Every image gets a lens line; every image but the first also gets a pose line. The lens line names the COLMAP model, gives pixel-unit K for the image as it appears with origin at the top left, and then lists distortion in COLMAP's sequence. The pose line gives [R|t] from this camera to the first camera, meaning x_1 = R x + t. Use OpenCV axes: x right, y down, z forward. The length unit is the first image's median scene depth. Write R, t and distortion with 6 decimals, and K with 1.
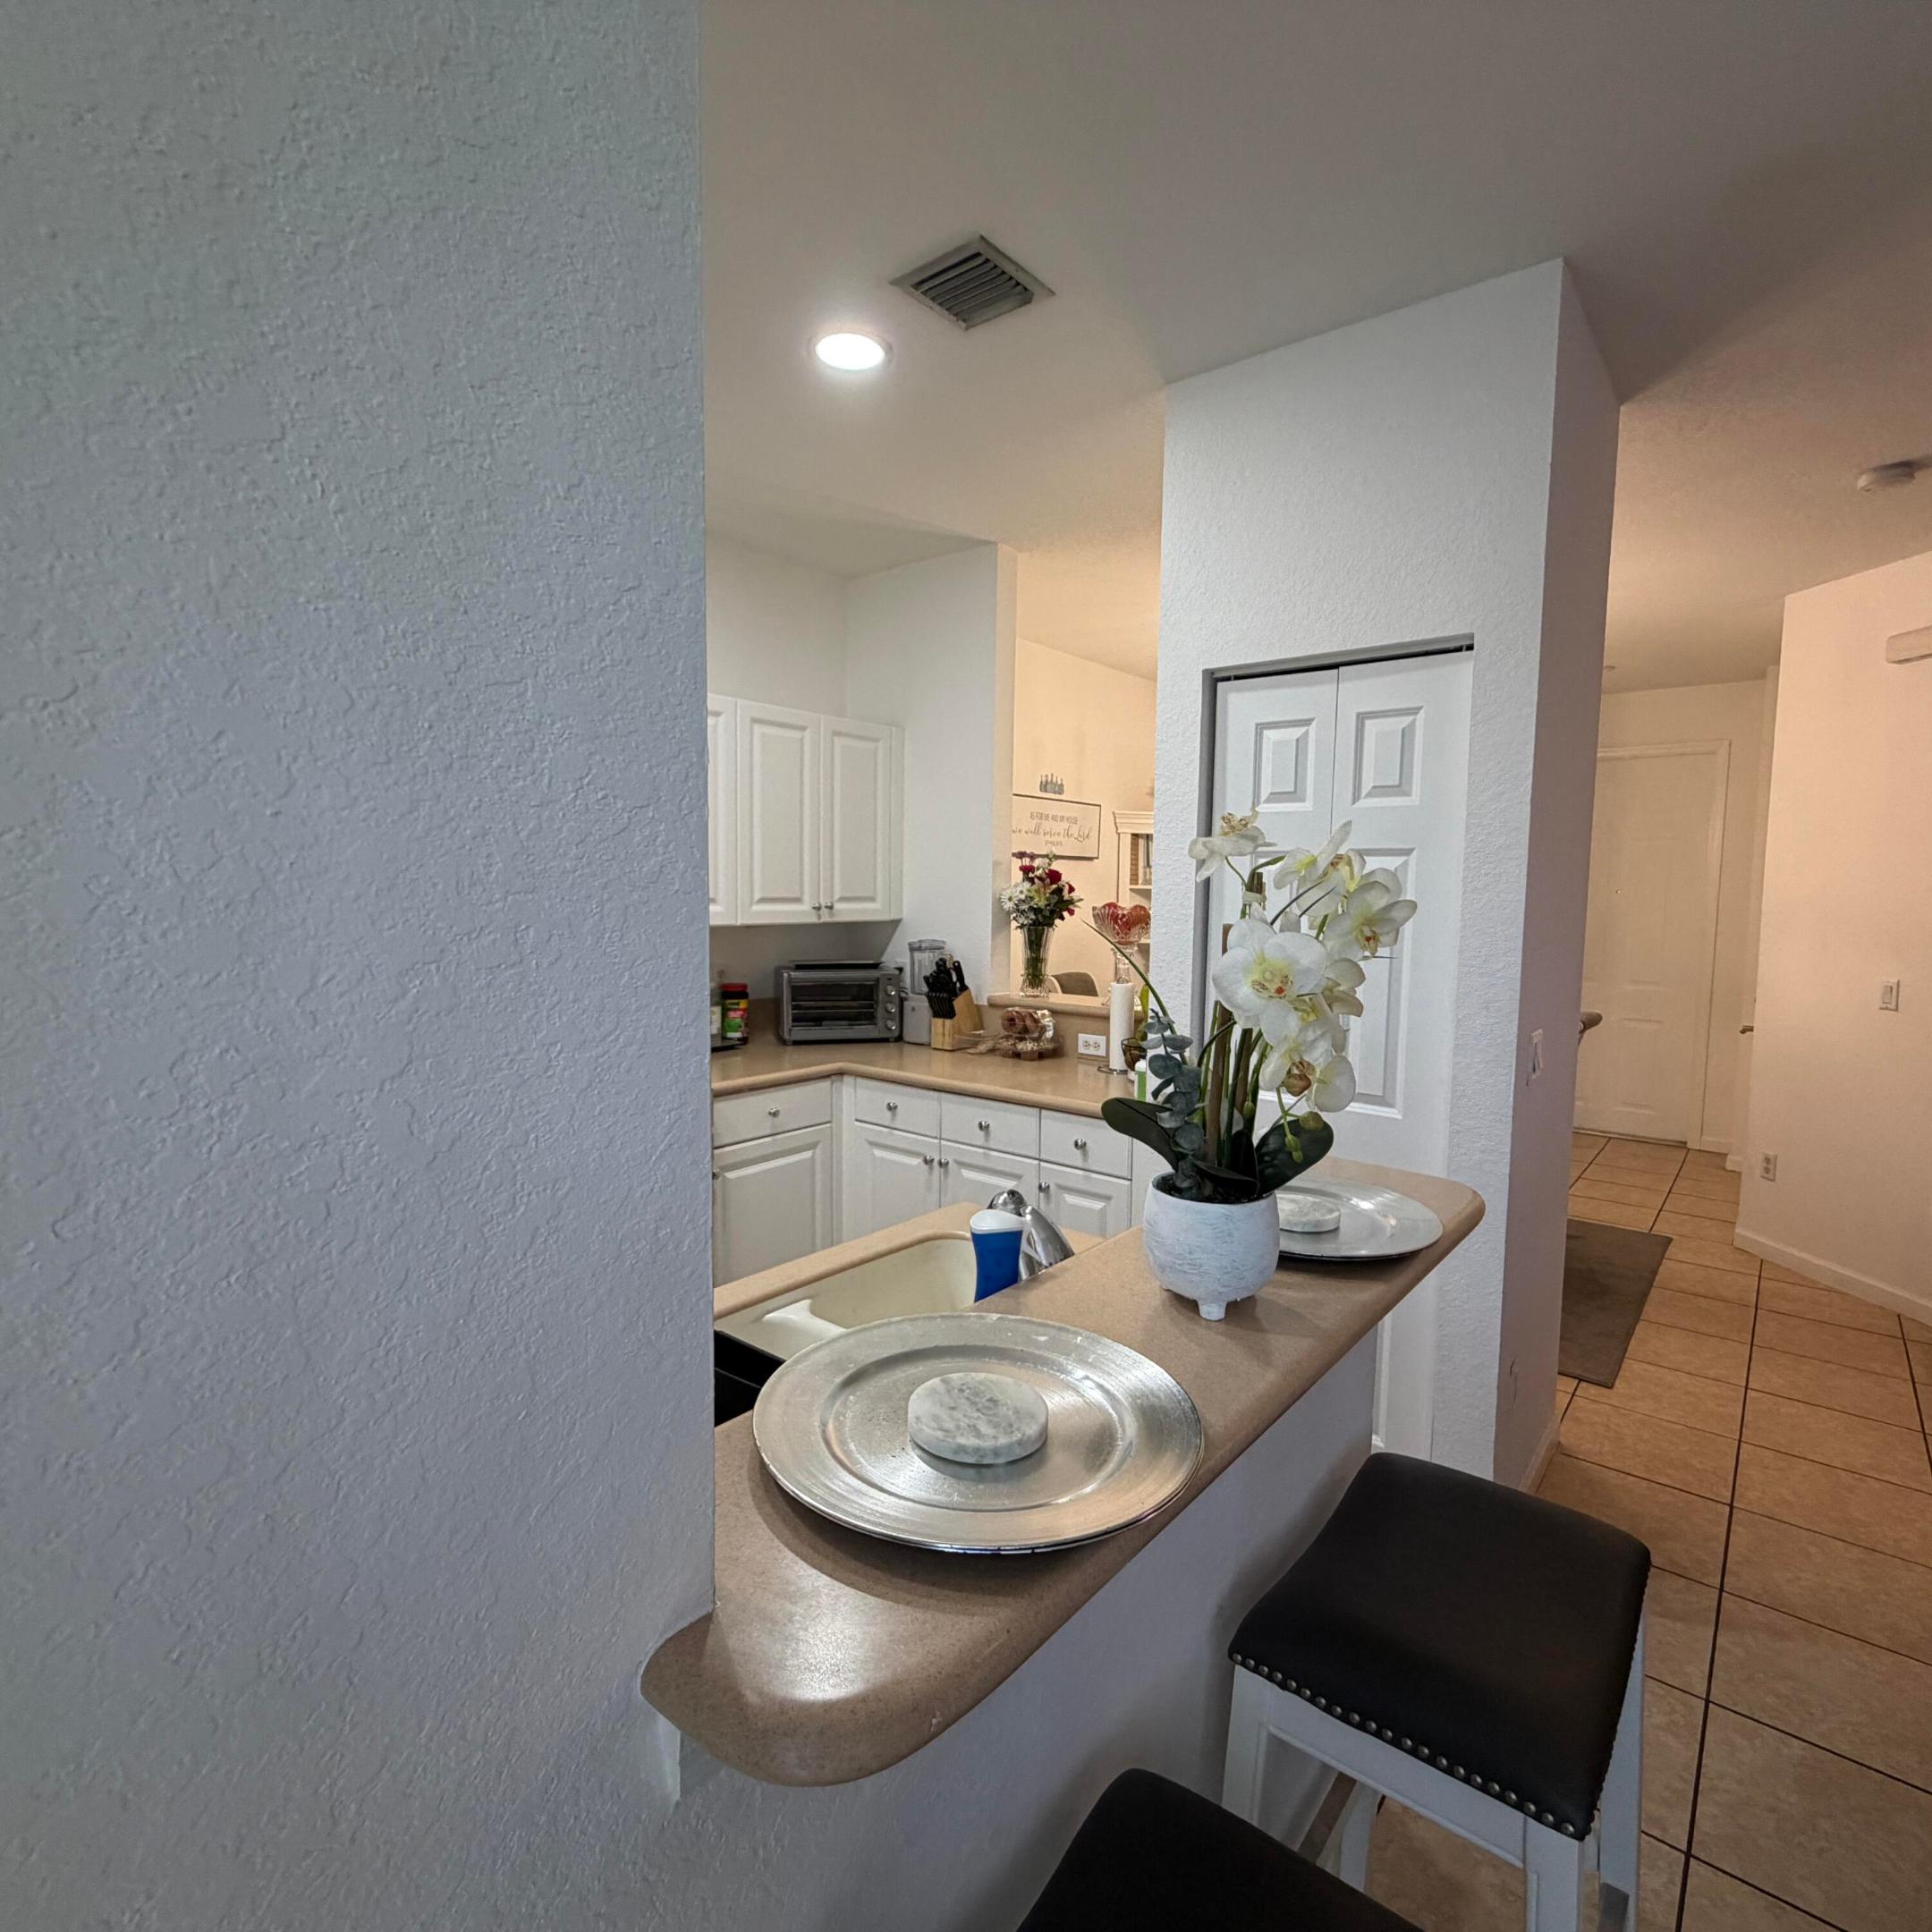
lens RADIAL K [[1035.5, 0, 966.0], [0, 1035.5, 966.0], [0, 0, 1]] dist [0.001974, 0.000600]
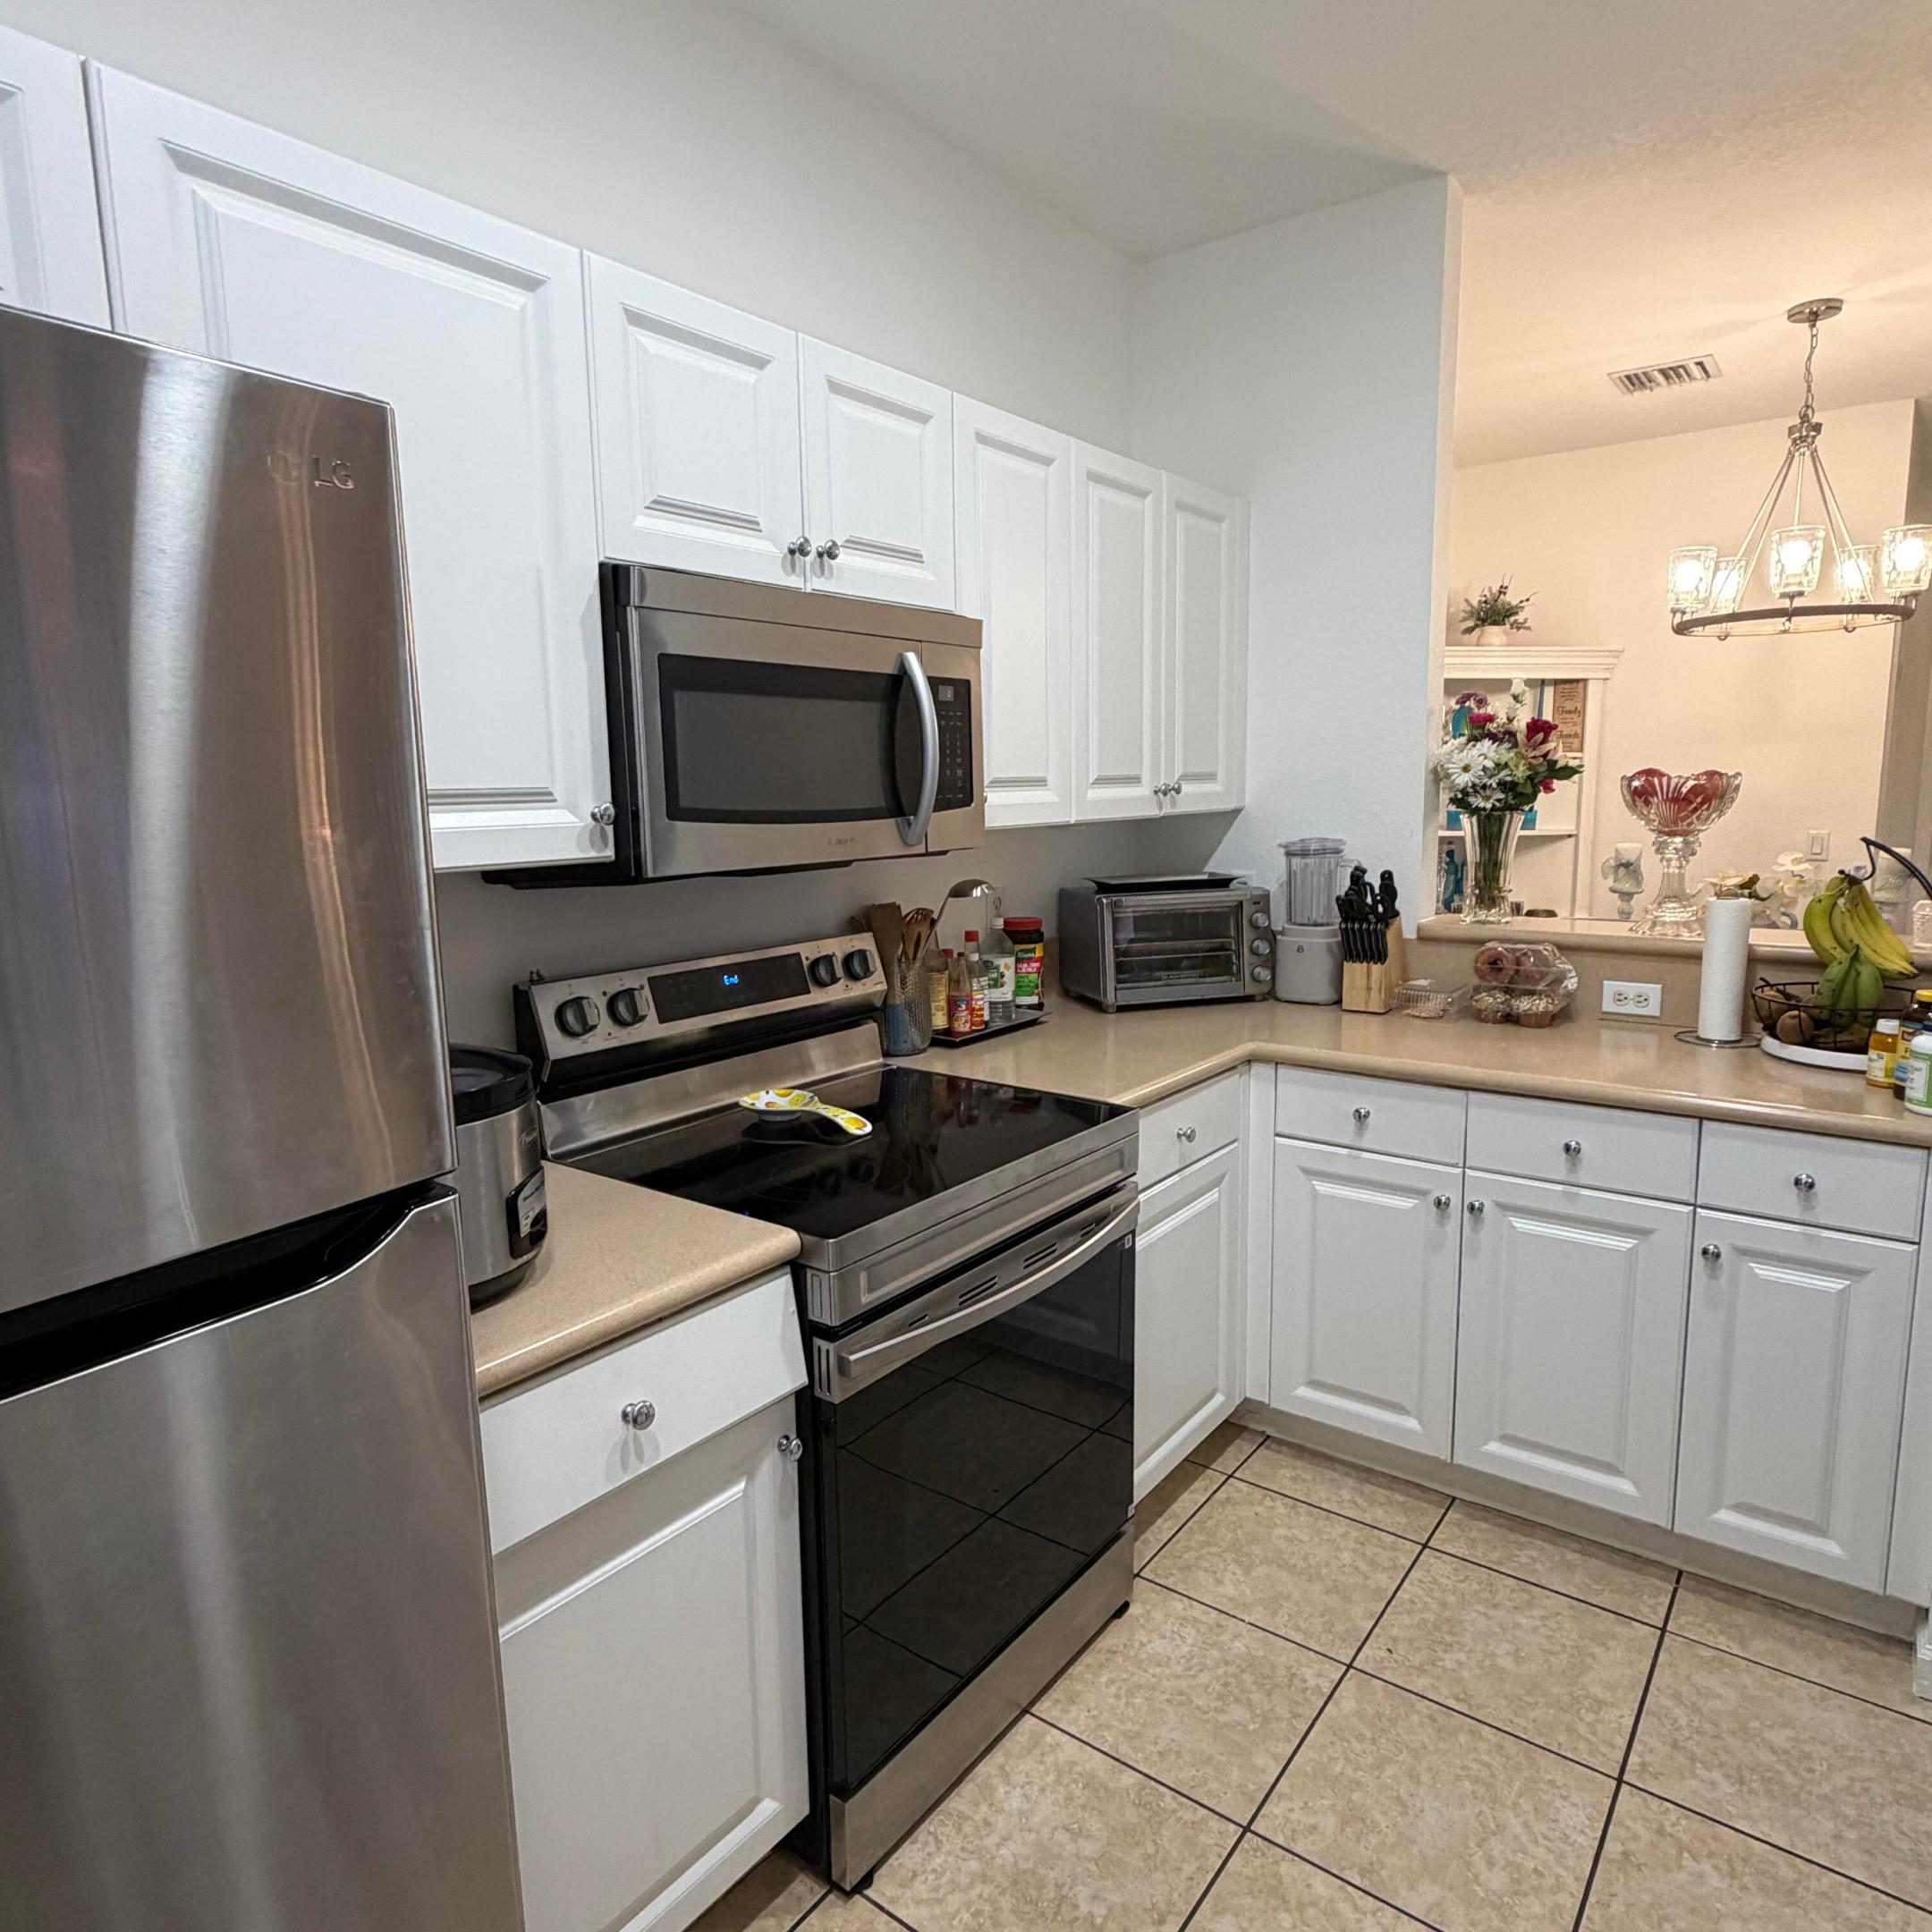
lens RADIAL K [[1232.0, 0, 966.0], [0, 1232.0, 966.0], [0, 0, 1]] dist [-0.003793, 0.001210]
pose [[0.998756, -0.035990, 0.034517, -0.298552], [0.033121, 0.996215, 0.080364, -0.016038], [-0.037279, -0.079120, 0.996168, 0.268029]]
